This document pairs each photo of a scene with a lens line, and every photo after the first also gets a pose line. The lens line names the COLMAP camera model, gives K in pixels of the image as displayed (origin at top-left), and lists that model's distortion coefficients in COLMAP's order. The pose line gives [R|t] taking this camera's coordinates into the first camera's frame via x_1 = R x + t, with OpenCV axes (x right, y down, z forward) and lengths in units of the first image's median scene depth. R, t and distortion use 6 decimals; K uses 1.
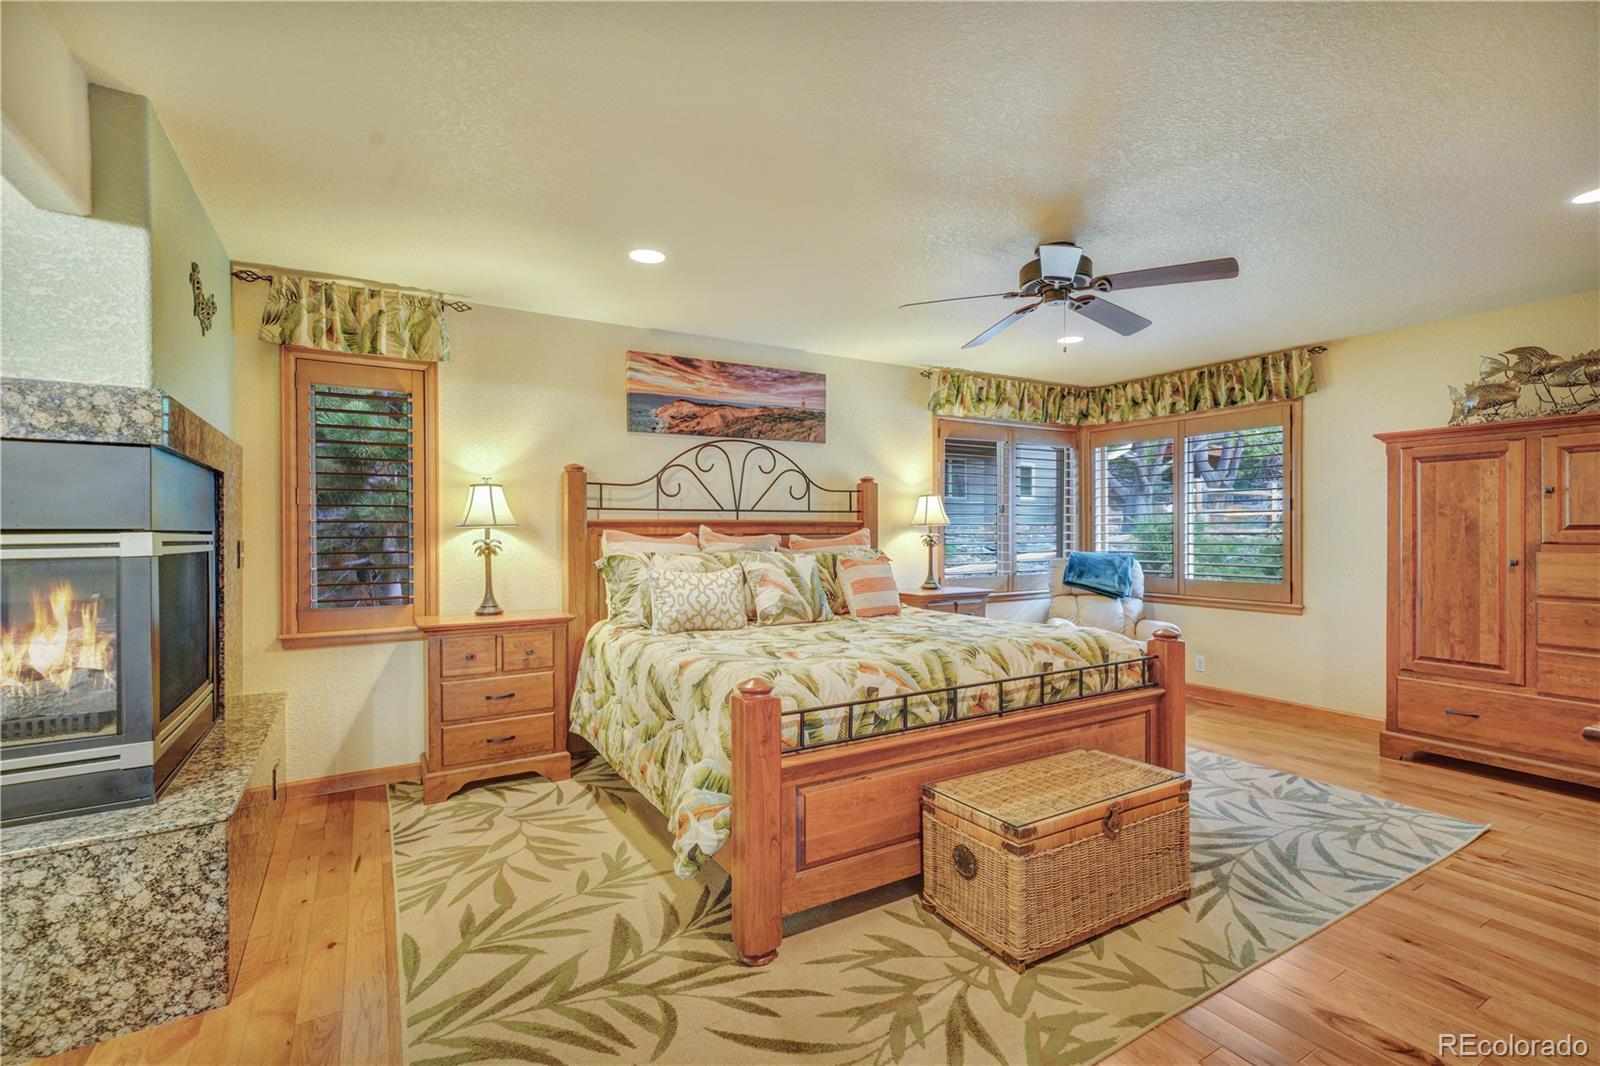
lens RADIAL K [[702.5, 0, 798.5], [0, 702.5, 536.6], [0, 0, 1]] dist [0.008374, 0.000148]
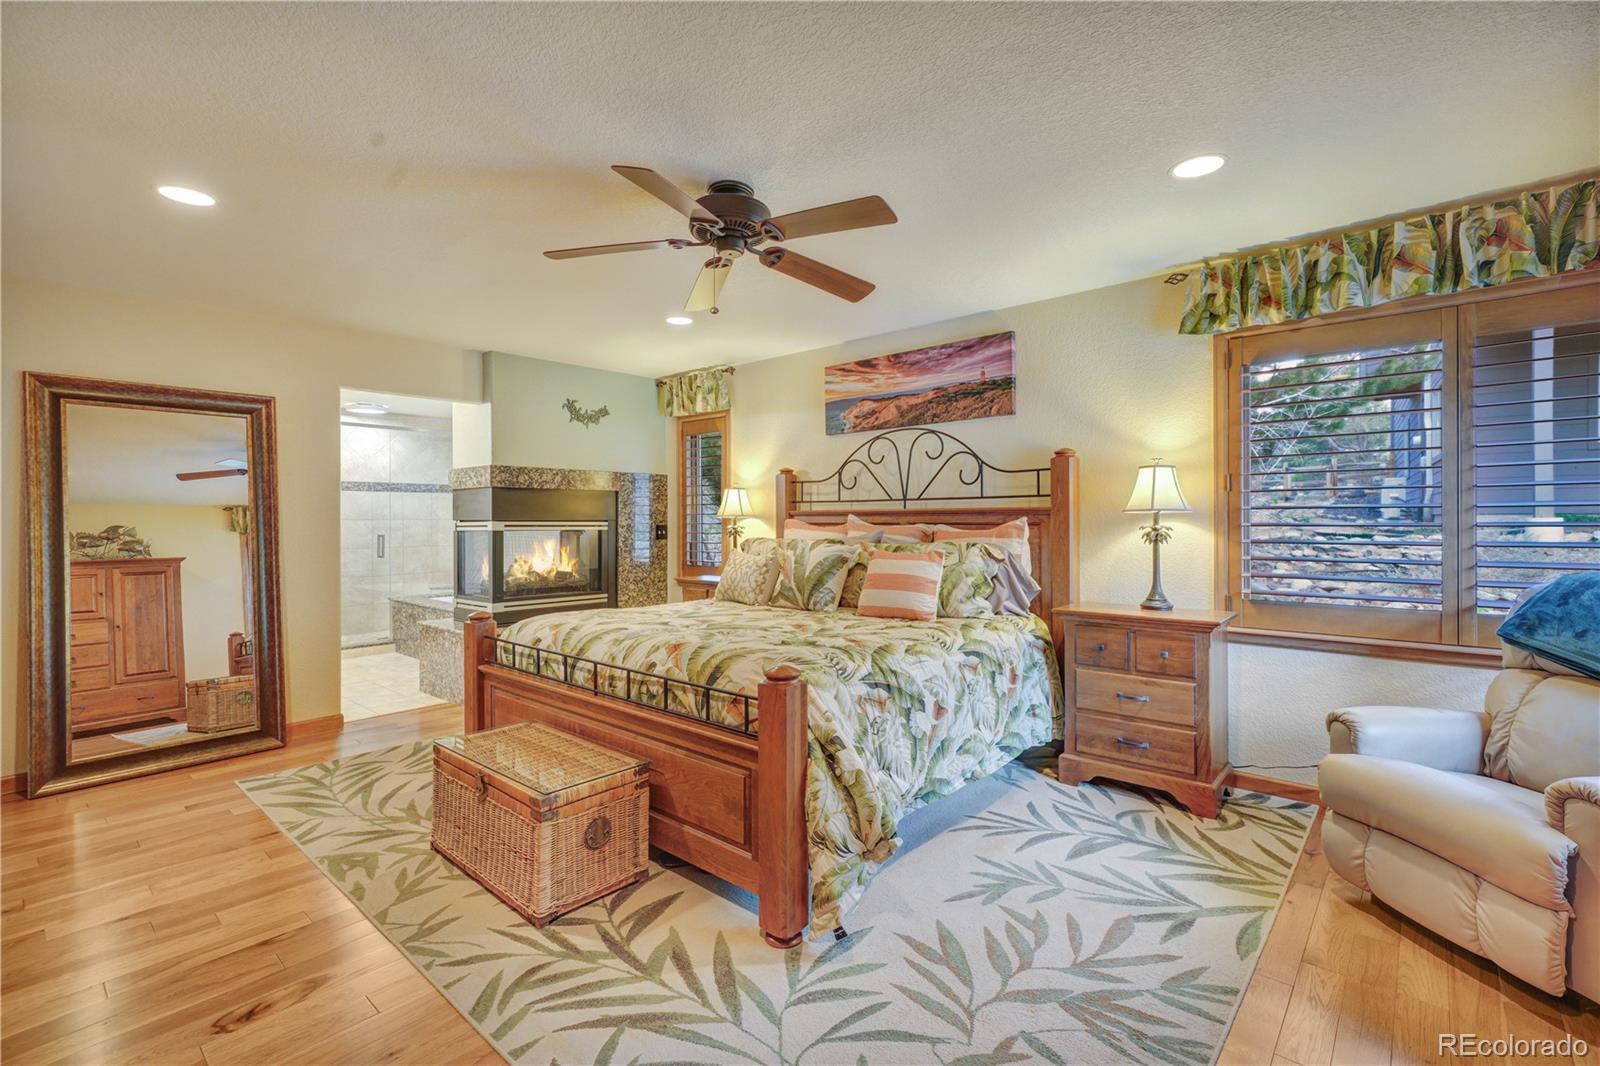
lens RADIAL K [[702.5, 0, 814.1], [0, 702.5, 524.7], [0, 0, 1]] dist [0.008374, 0.000148]
pose [[0.328933, 0.010476, -0.944295, 0.834965], [-0.004697, 0.999944, 0.009457, -0.010470], [0.944342, 0.001325, 0.328964, 0.567780]]
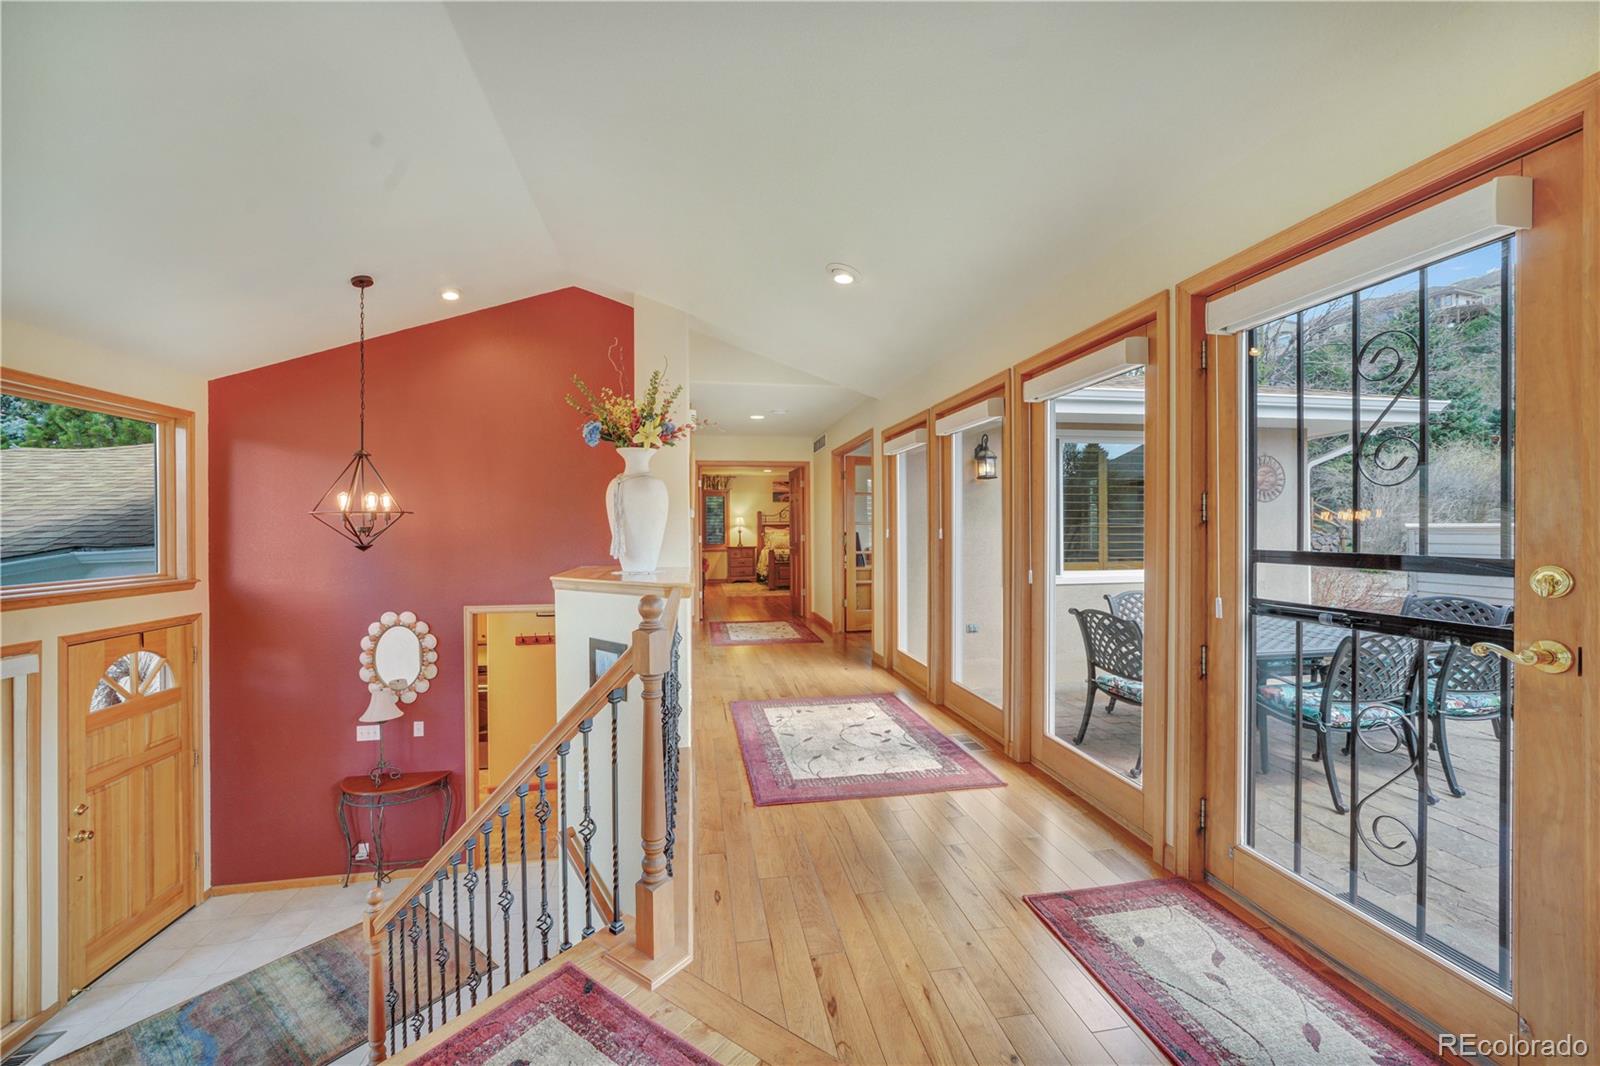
lens RADIAL K [[634.3, 0, 803.1], [0, 634.3, 531.0], [0, 0, 1]] dist [-0.013001, 0.000154]
pose [[0.938405, 0.001467, -0.345534, 1.101863], [-0.002212, 0.999996, -0.001762, 0.018473], [0.345530, 0.002418, 0.938405, -2.193399]]
